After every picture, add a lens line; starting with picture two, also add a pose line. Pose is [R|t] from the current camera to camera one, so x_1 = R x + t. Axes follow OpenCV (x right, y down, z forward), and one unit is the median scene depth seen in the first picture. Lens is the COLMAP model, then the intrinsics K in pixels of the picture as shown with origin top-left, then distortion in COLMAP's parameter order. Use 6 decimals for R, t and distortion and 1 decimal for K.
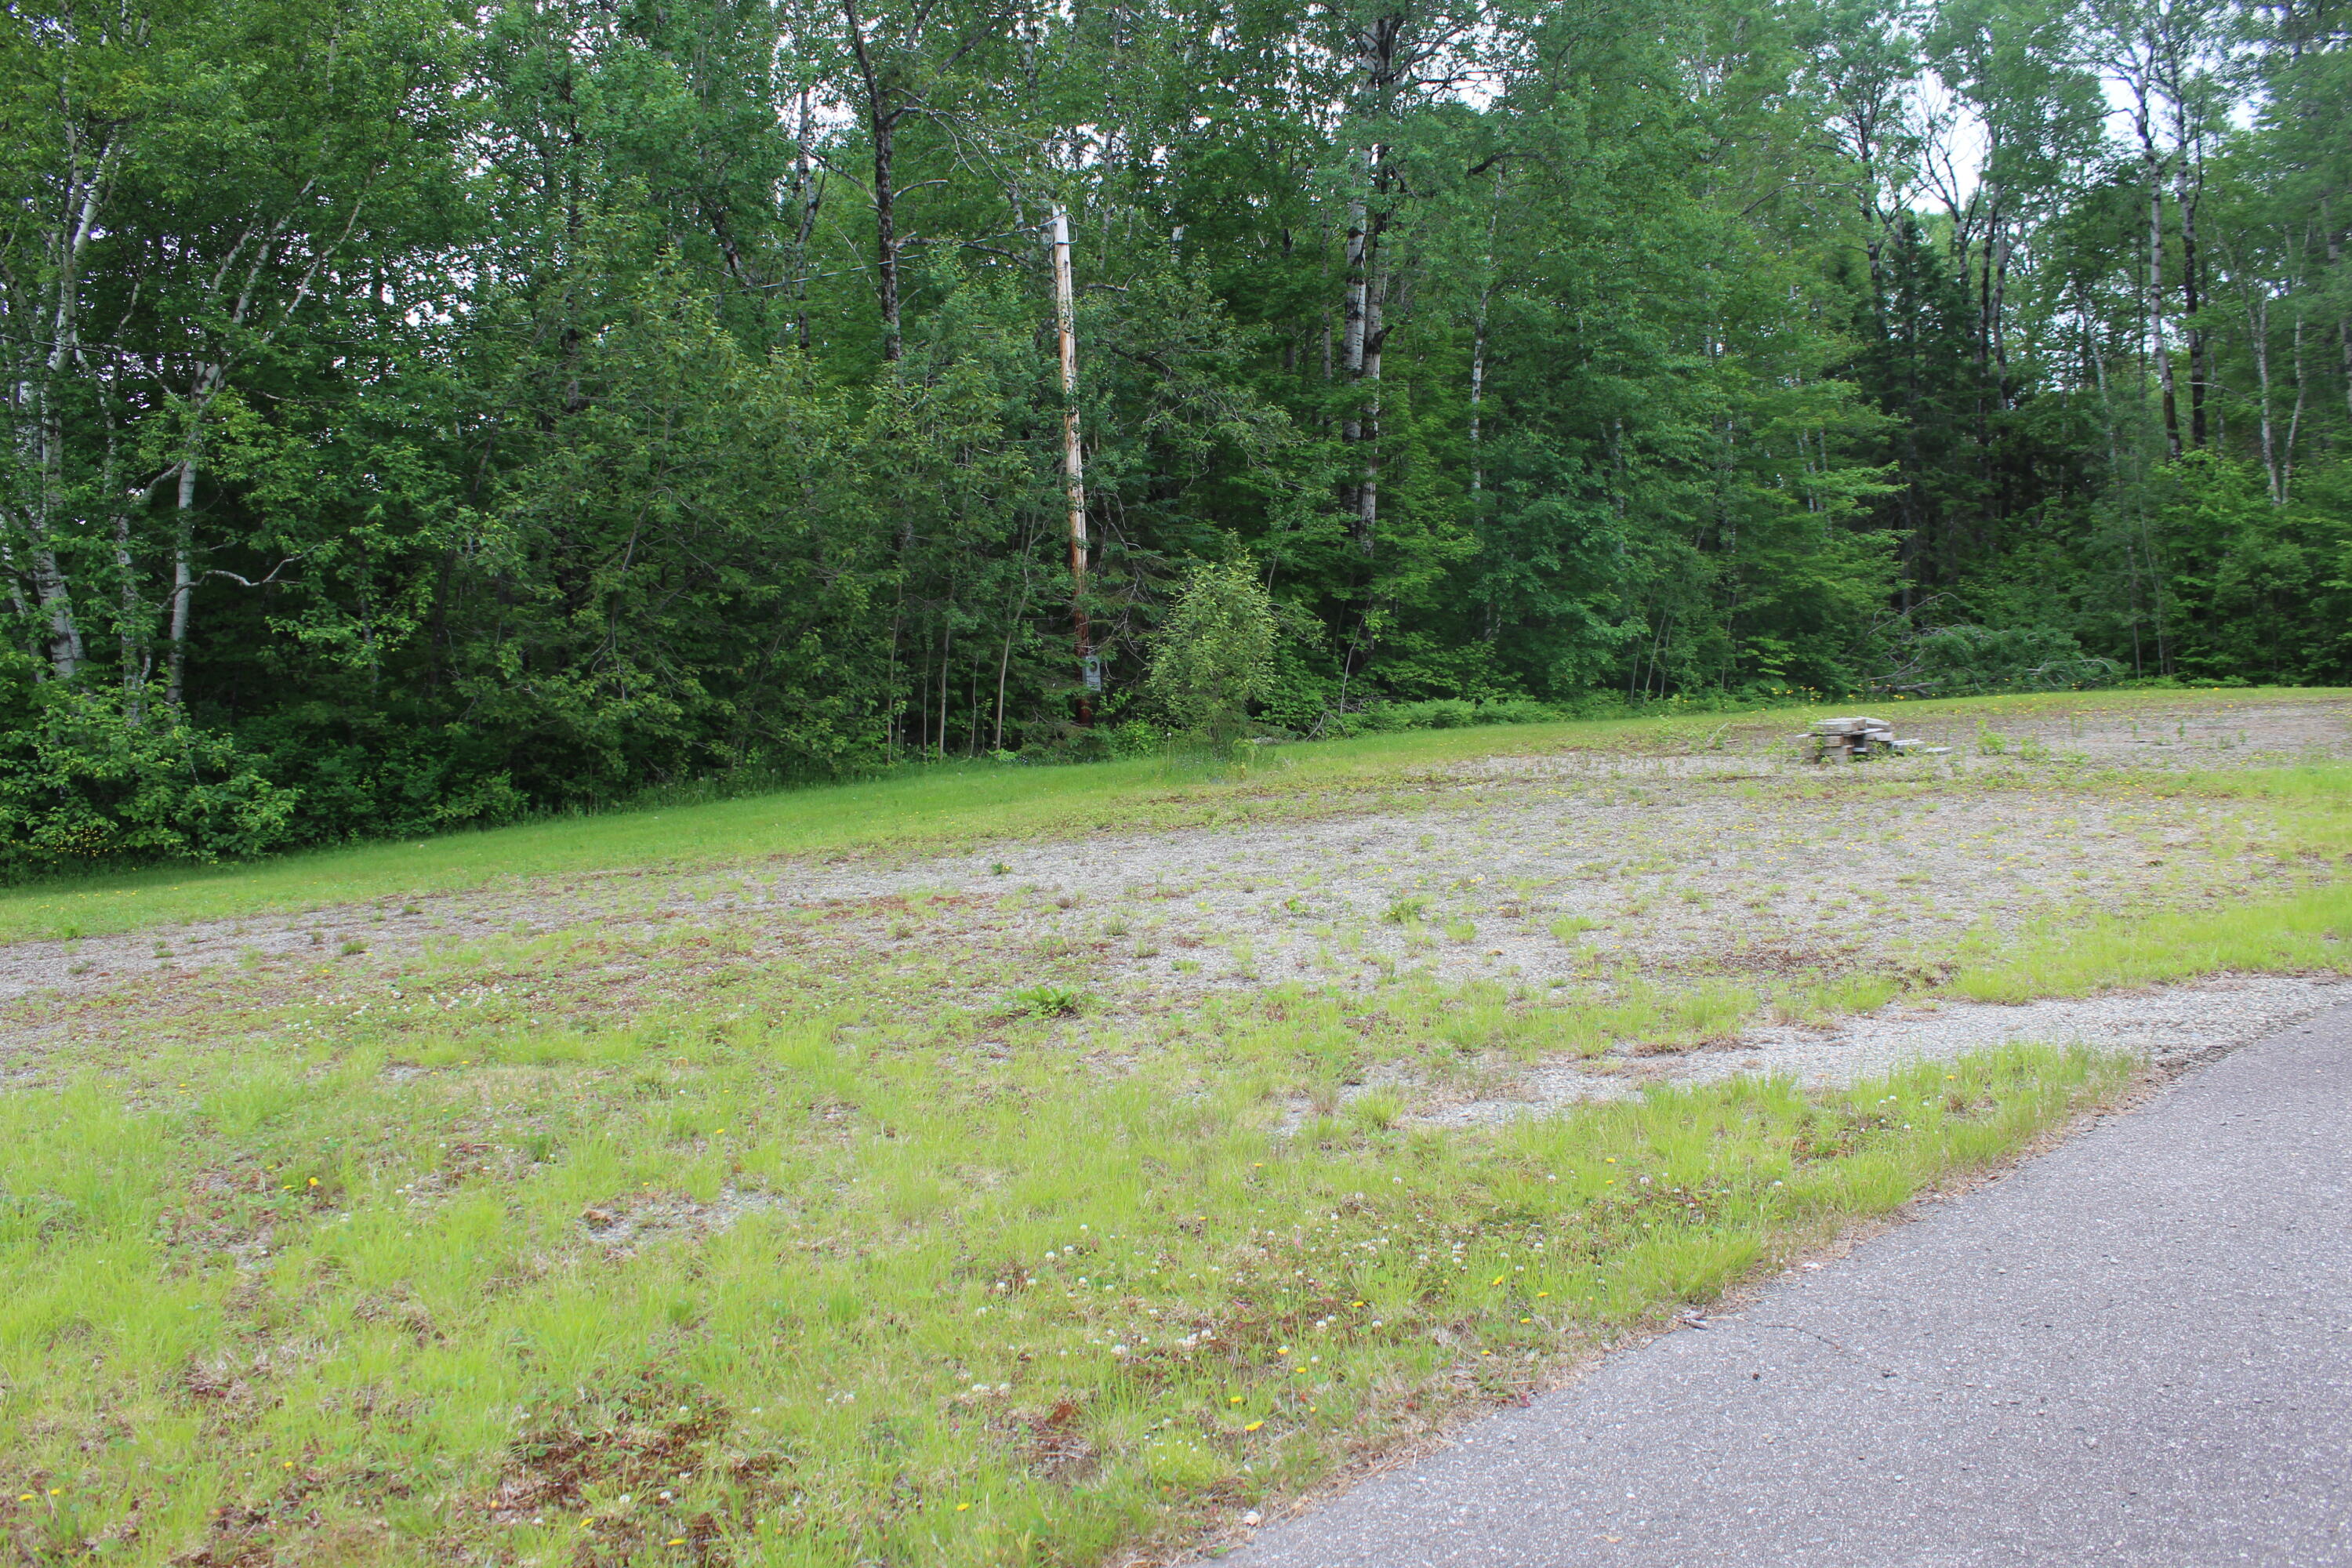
lens RADIAL K [[1964.5, 0, 1176.0], [0, 1964.5, 784.0], [0, 0, 1]] dist [-0.001761, -0.000081]
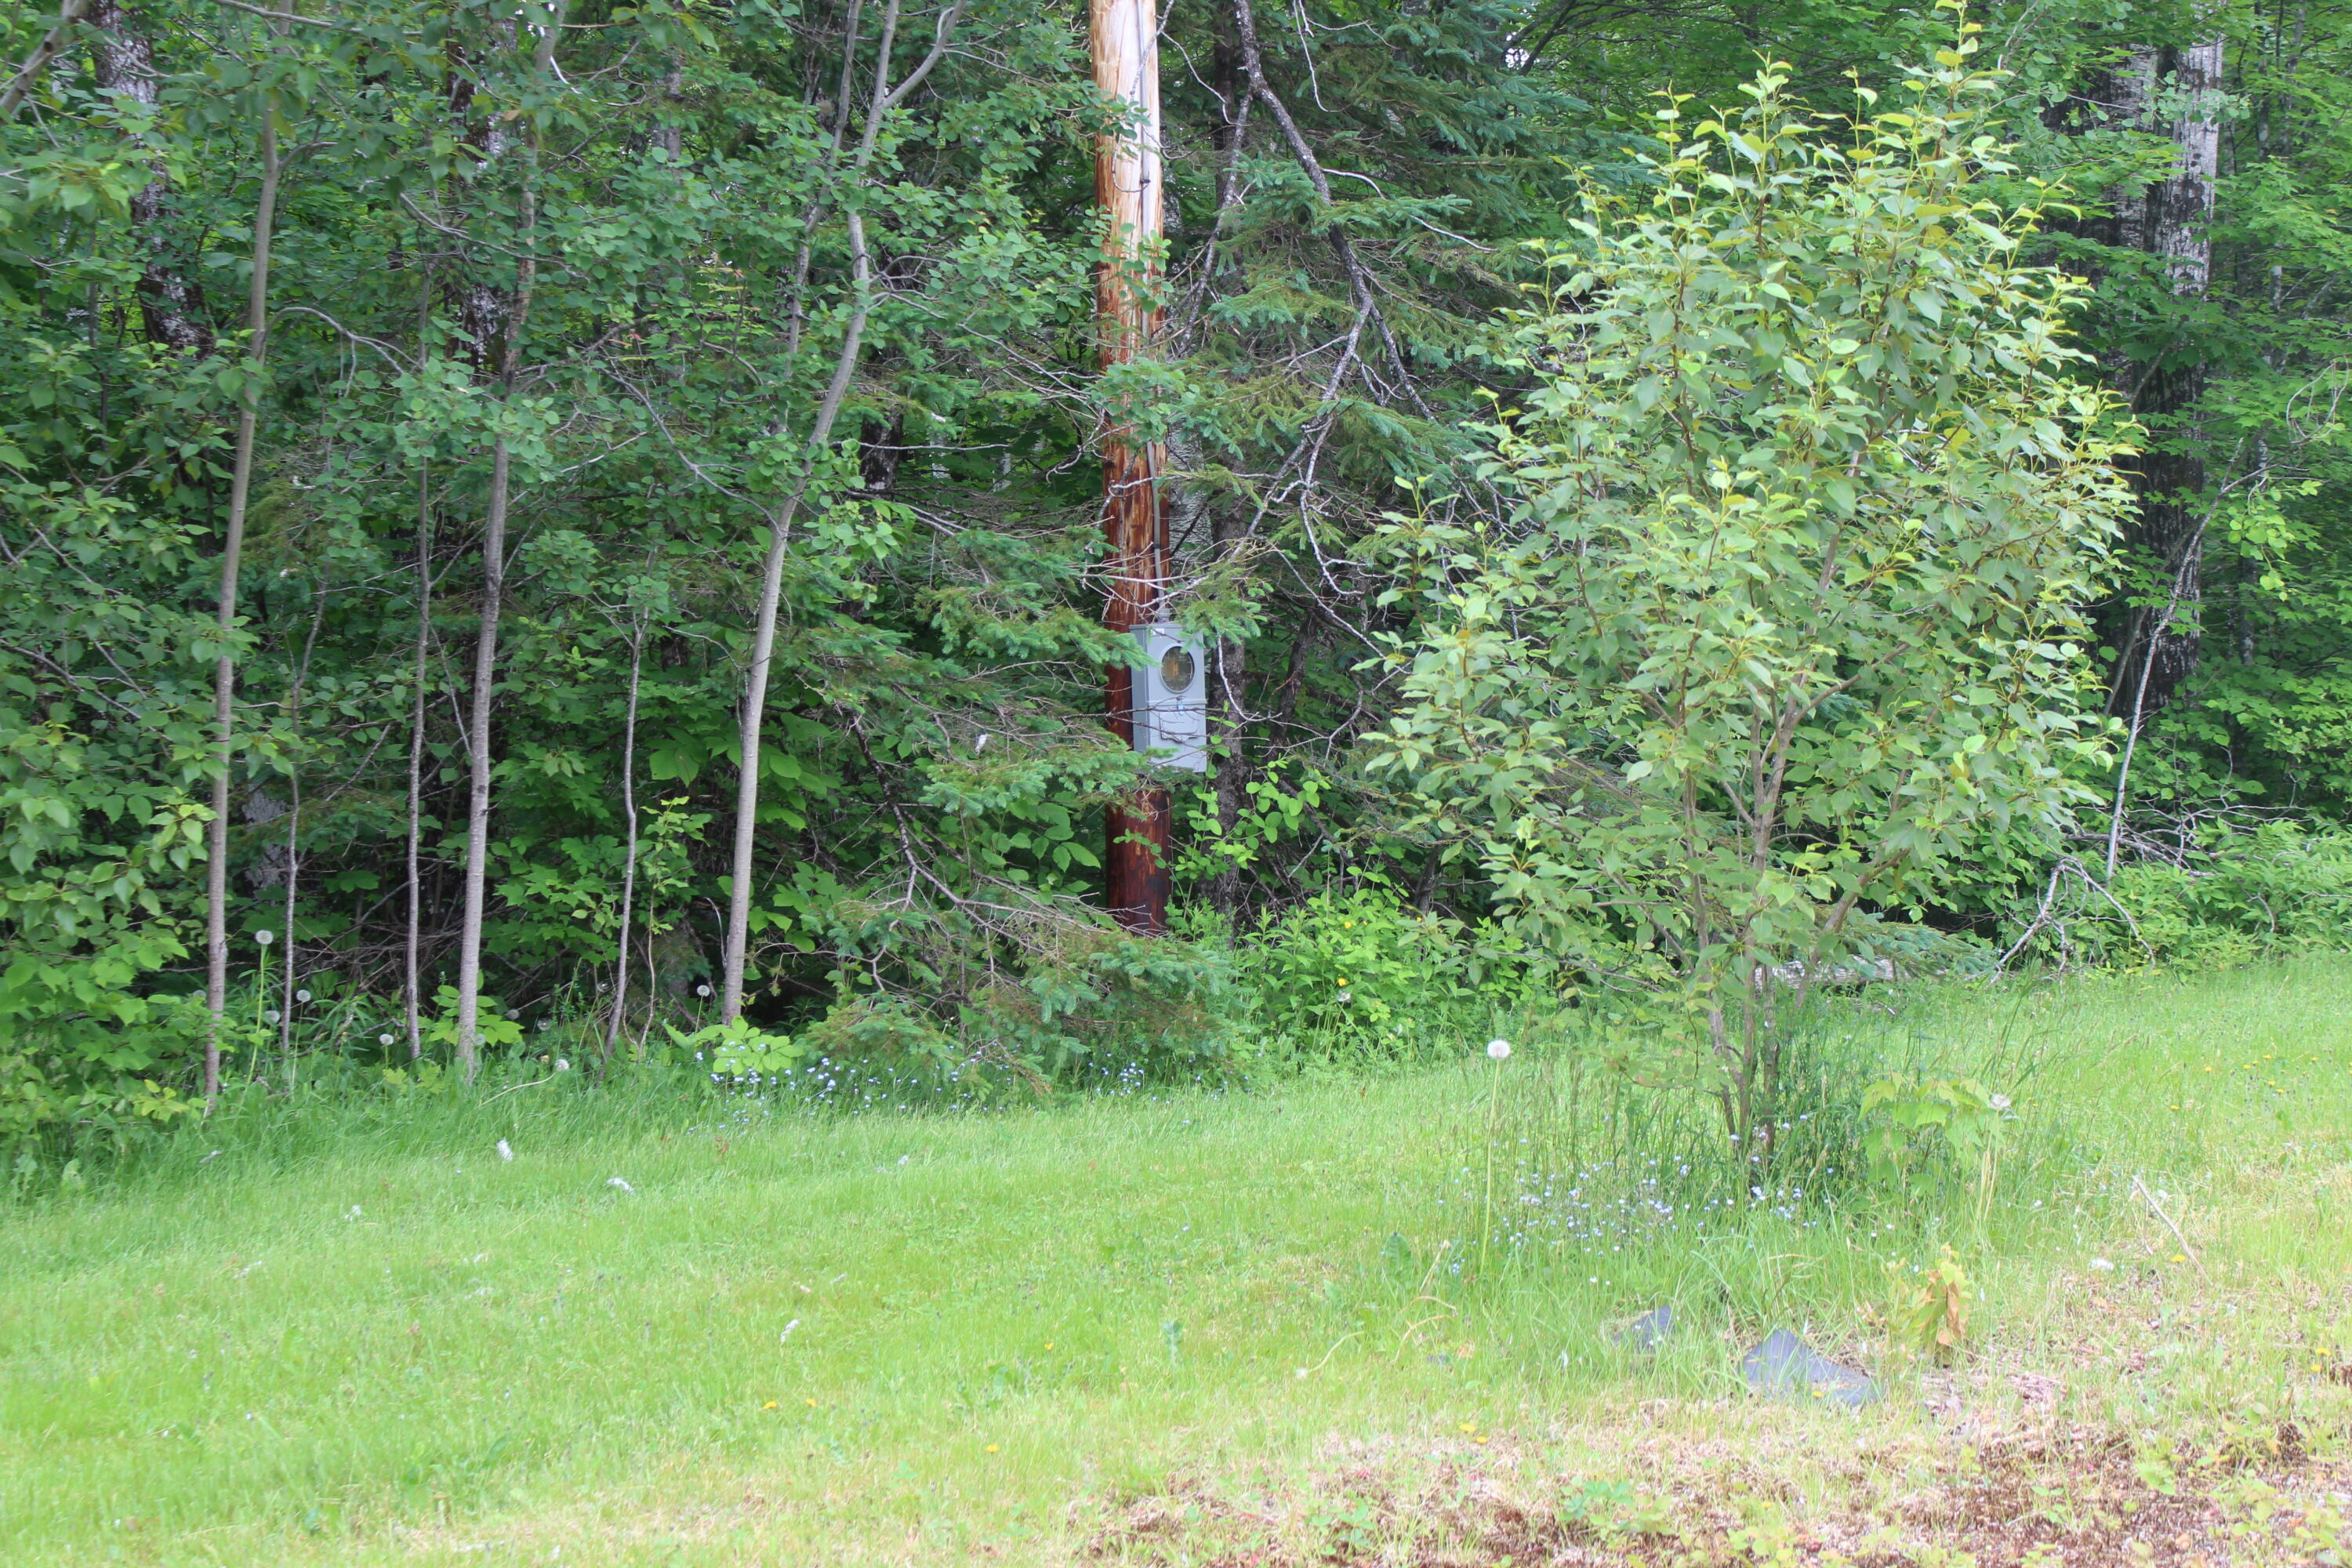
lens RADIAL K [[5310.3, 0, 1176.0], [0, 5310.3, 784.0], [0, 0, 1]] dist [-0.042803, -0.119049]
pose [[0.998059, 0.020929, -0.058656, -0.003462], [-0.023377, 0.998871, -0.041364, -0.019705], [0.057724, 0.042655, 0.997421, 0.370581]]
